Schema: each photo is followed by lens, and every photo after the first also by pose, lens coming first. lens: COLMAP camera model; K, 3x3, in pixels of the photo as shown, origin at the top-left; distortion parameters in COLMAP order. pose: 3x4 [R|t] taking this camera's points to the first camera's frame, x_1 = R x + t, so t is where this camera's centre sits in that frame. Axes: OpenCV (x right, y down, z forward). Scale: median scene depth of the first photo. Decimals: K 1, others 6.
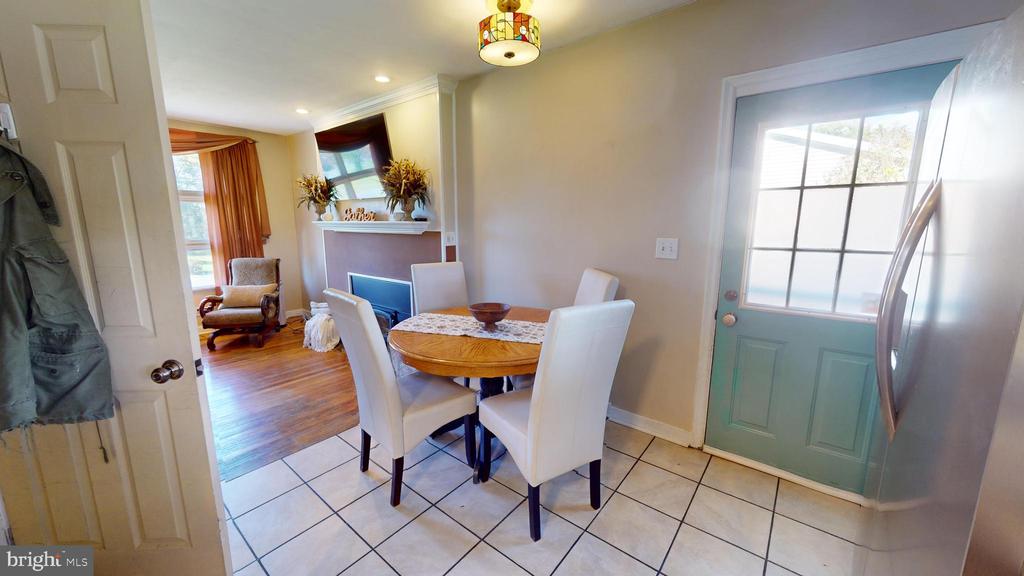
lens RADIAL K [[377.2, 0, 512.0], [0, 377.2, 288.0], [0, 0, 1]] dist [0.000133, 0.000056]
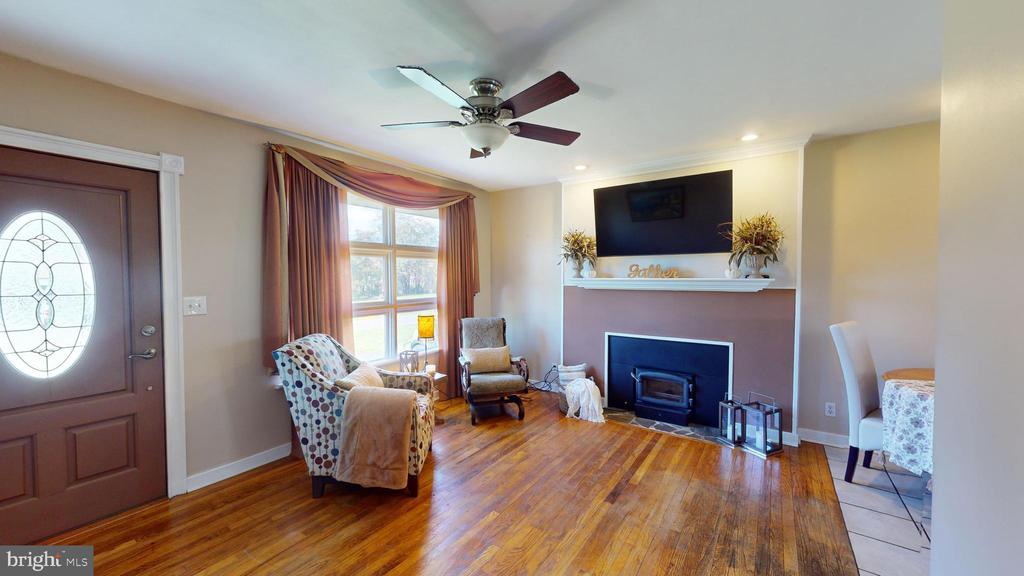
lens RADIAL K [[377.2, 0, 512.0], [0, 377.2, 288.0], [0, 0, 1]] dist [0.000133, 0.000056]
pose [[0.997913, -0.007618, 0.064122, -0.709971], [0.016450, 0.990246, -0.138359, -0.023492], [-0.062443, 0.139125, 0.988304, 0.078172]]
